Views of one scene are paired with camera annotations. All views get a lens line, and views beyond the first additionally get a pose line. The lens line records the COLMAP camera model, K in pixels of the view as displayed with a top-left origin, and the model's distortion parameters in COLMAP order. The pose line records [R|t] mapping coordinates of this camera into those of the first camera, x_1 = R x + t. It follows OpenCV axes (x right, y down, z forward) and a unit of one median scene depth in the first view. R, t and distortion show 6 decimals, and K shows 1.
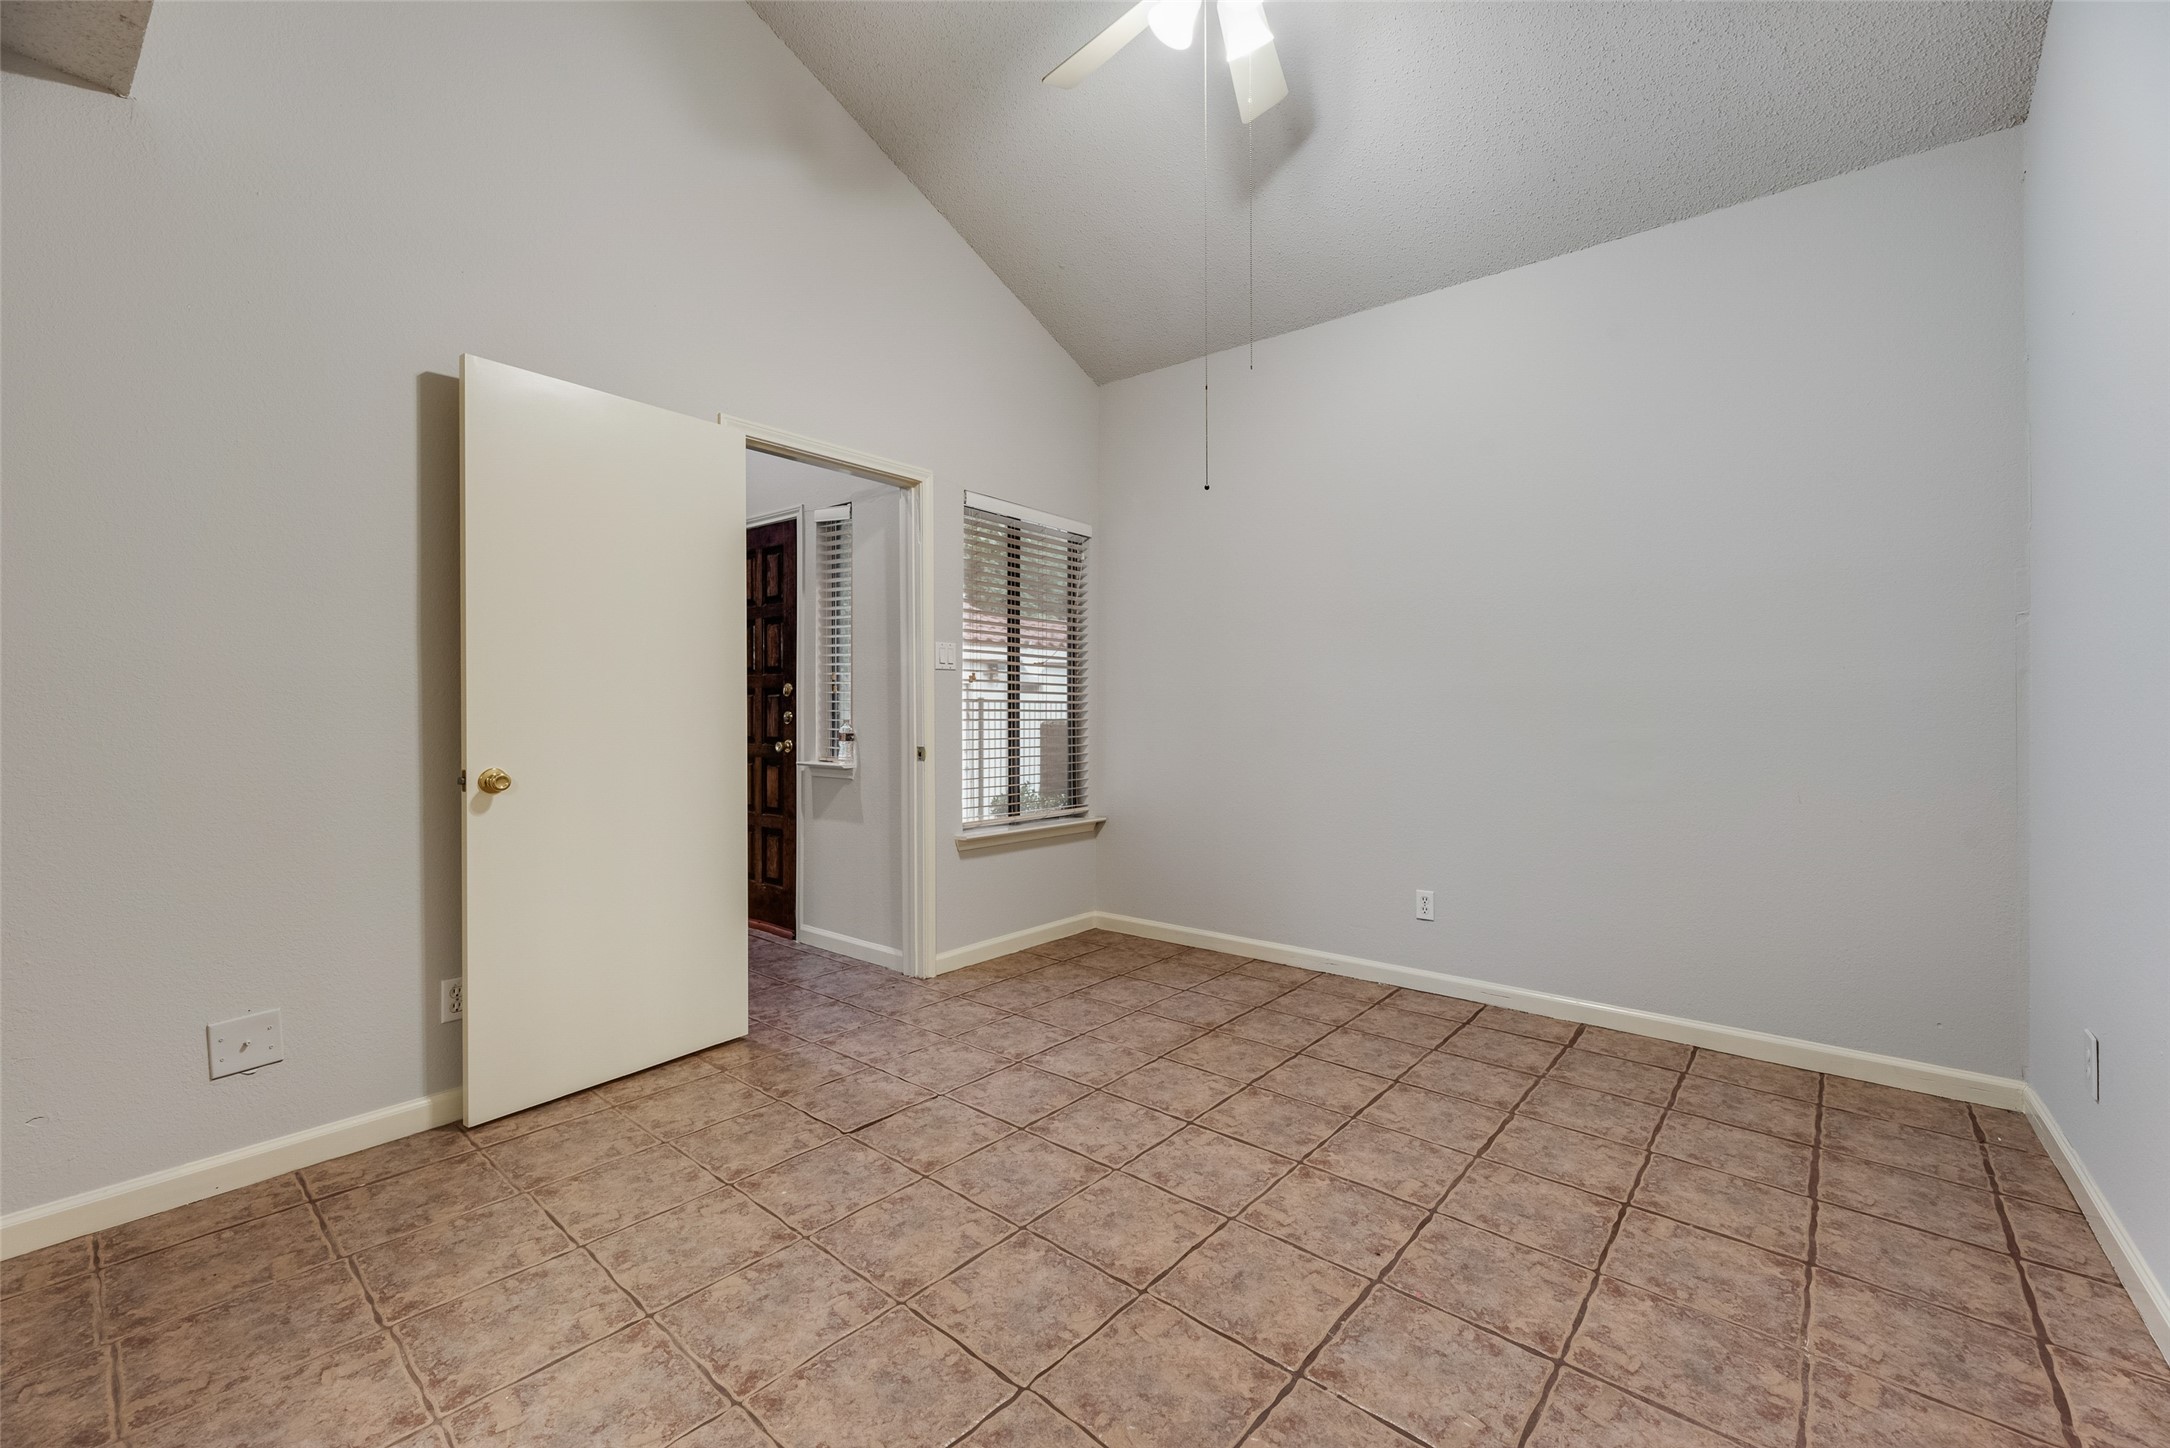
lens RADIAL K [[882.5, 0, 1088.8], [0, 882.5, 722.9], [0, 0, 1]] dist [-0.000041, 0.000372]
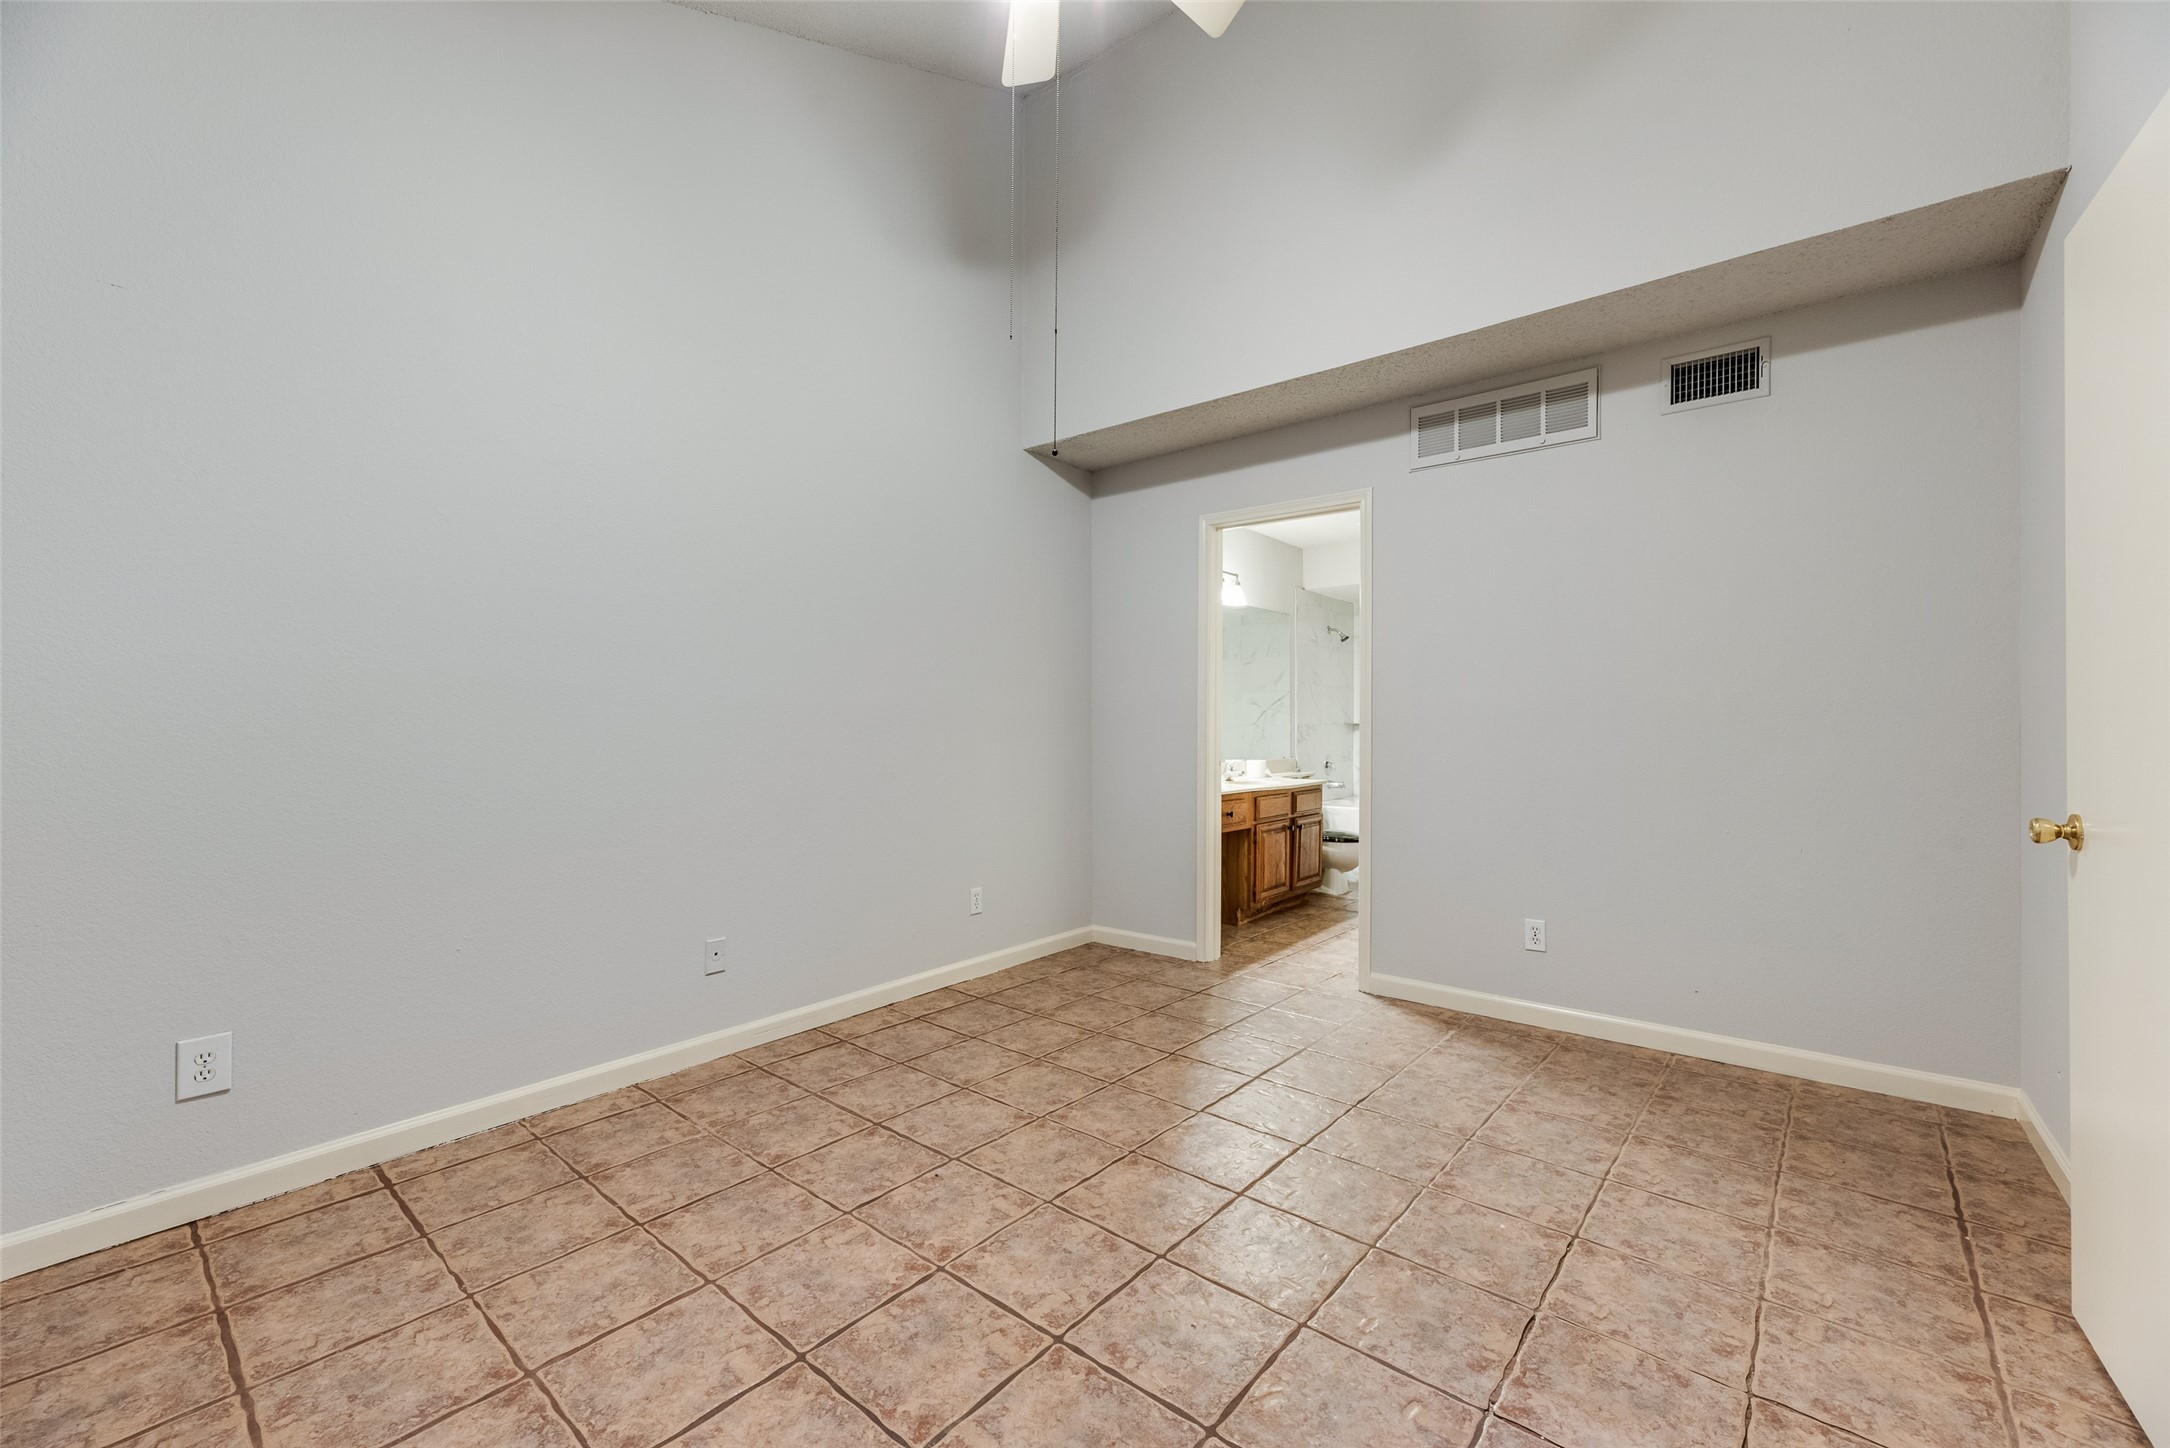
lens RADIAL K [[882.5, 0, 1088.8], [0, 882.5, 722.9], [0, 0, 1]] dist [-0.000041, 0.000372]
pose [[-0.999978, -0.005104, -0.004298, 0.120357], [-0.005142, 0.999948, 0.008809, -0.025957], [0.004252, 0.008831, -0.999952, 2.062535]]
